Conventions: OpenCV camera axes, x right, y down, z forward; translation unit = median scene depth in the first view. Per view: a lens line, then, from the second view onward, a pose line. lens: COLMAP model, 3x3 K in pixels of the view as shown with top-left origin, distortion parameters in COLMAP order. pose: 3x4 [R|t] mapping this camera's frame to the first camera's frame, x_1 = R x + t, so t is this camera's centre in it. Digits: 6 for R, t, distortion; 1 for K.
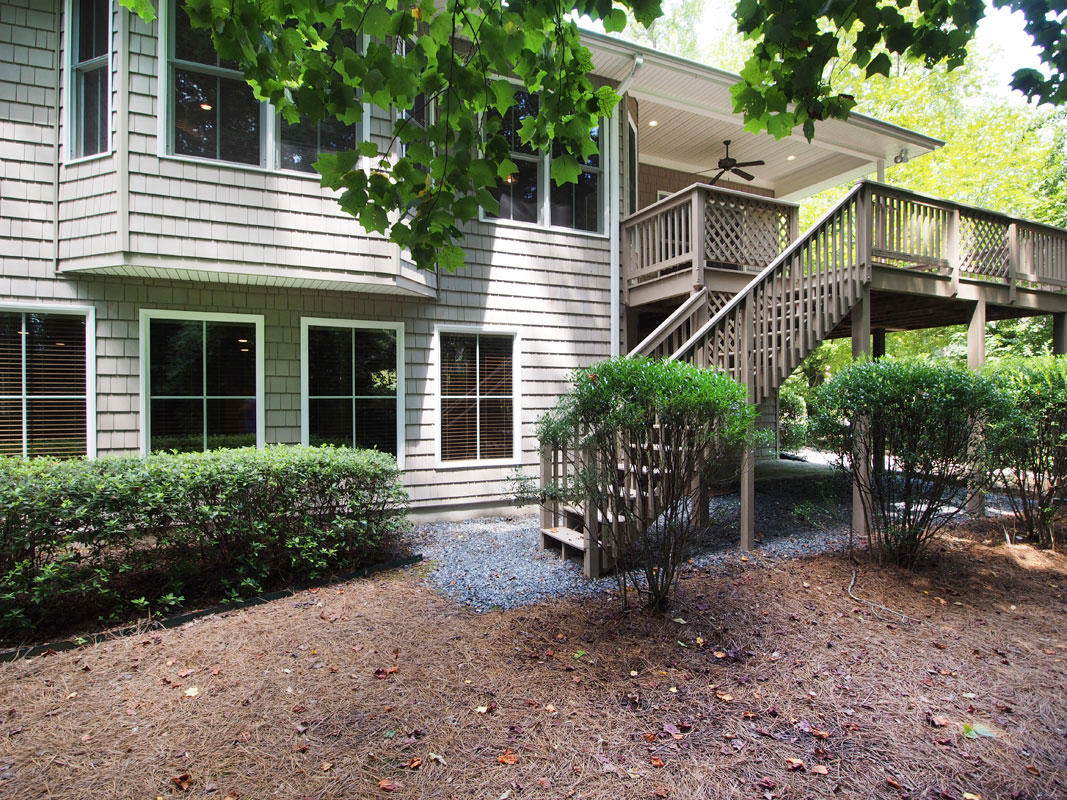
lens RADIAL K [[591.8, 0, 534.1], [0, 591.8, 402.8], [0, 0, 1]] dist [-0.003694, -0.000994]
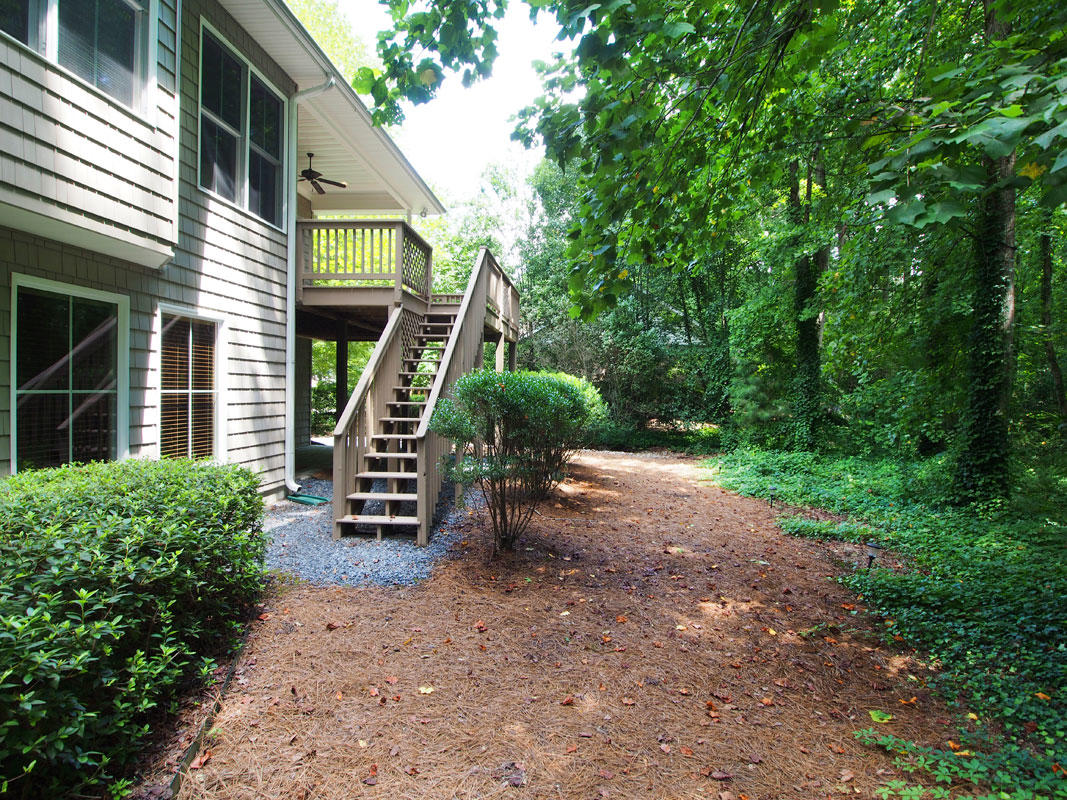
lens RADIAL K [[591.8, 0, 537.4], [0, 591.8, 396.8], [0, 0, 1]] dist [-0.003694, -0.000994]
pose [[0.506887, 0.004924, 0.861999, -0.601747], [-0.018544, 0.999815, 0.005193, -0.016152], [-0.861813, -0.018617, 0.506884, 0.131476]]
